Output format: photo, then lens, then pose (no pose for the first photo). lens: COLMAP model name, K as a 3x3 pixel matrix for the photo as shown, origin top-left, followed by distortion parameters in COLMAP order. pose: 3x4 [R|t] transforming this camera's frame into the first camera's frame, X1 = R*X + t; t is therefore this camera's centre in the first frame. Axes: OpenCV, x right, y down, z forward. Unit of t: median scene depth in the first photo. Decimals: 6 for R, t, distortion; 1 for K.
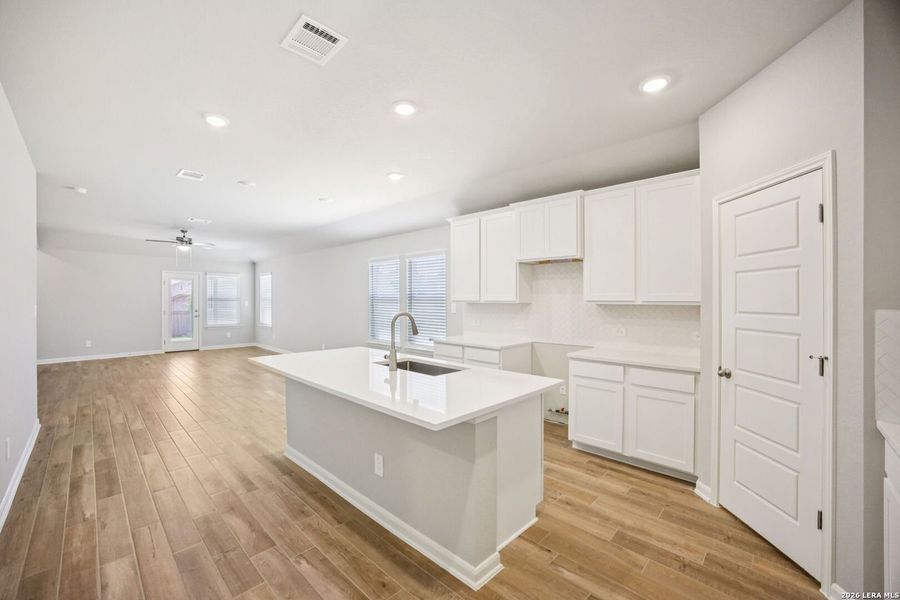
lens RADIAL K [[386.9, 0, 433.0], [0, 386.9, 295.3], [0, 0, 1]] dist [-0.036651, 0.023569]
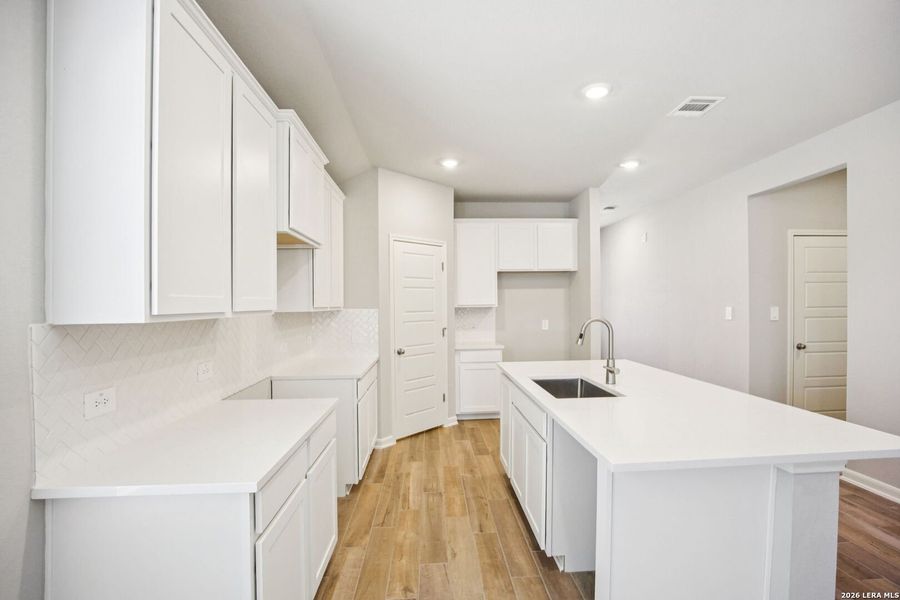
lens RADIAL K [[416.6, 0, 452.3], [0, 416.6, 307.3], [0, 0, 1]] dist [-0.039776, 0.000274]
pose [[-0.756184, 0.003484, 0.654349, -0.316471], [0.008910, 0.999948, 0.004972, 0.010984], [-0.654298, 0.009590, -0.756176, 1.376592]]
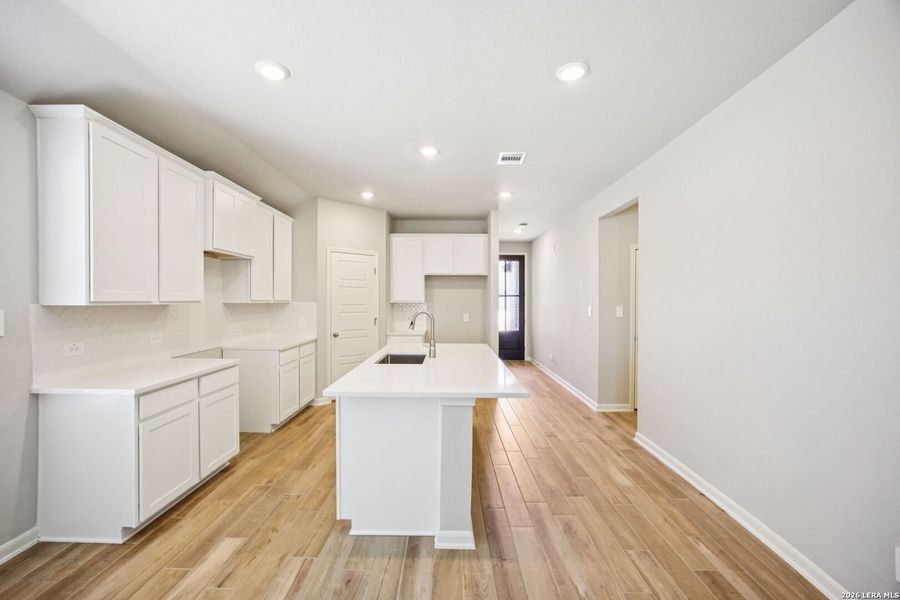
lens RADIAL K [[367.4, 0, 443.9], [0, 367.4, 303.1], [0, 0, 1]] dist [-0.046121, 0.000038]
pose [[-0.712002, -0.009461, 0.702114, -0.674040], [-0.009118, 0.999949, 0.004228, 0.012070], [-0.702118, -0.003391, -0.712052, 1.290483]]
